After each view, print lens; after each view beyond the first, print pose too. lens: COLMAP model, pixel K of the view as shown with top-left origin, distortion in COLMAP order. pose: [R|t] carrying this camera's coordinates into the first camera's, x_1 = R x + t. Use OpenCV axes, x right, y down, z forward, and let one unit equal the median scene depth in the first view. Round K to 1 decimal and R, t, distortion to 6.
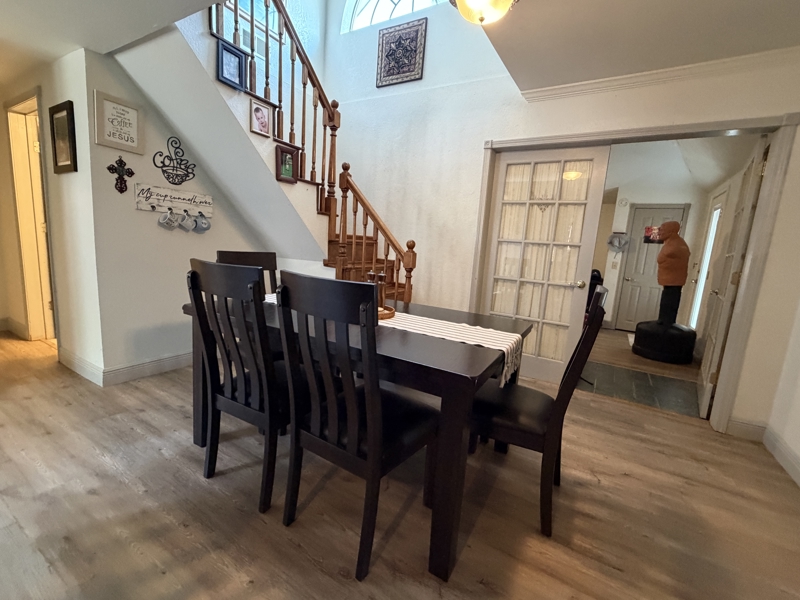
lens RADIAL K [[353.8, 0, 398.3], [0, 353.8, 300.2], [0, 0, 1]] dist [-0.000190, -0.000017]
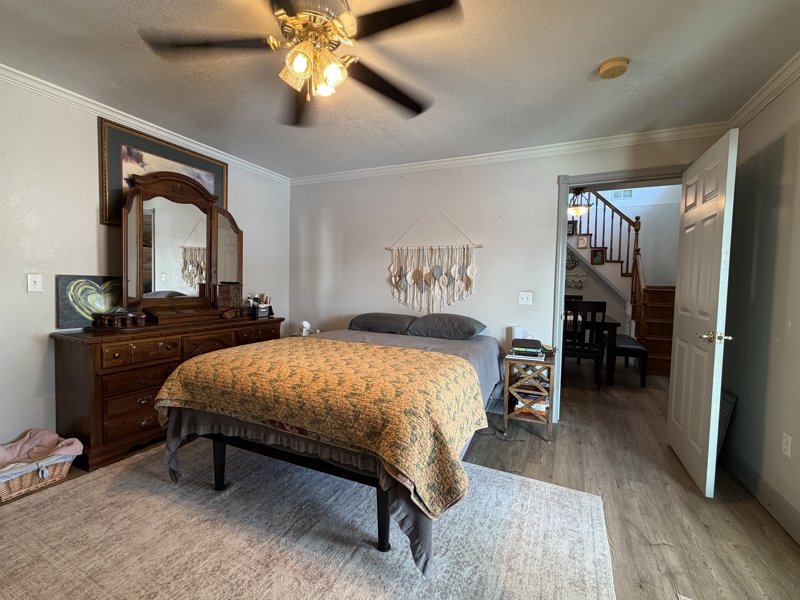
lens RADIAL K [[353.8, 0, 399.0], [0, 353.8, 298.5], [0, 0, 1]] dist [-0.000190, -0.000017]
pose [[0.105456, -0.017770, -0.994265, 1.338080], [-0.172991, 0.984267, -0.035940, 0.128648], [0.979262, 0.175789, 0.100723, -0.301981]]
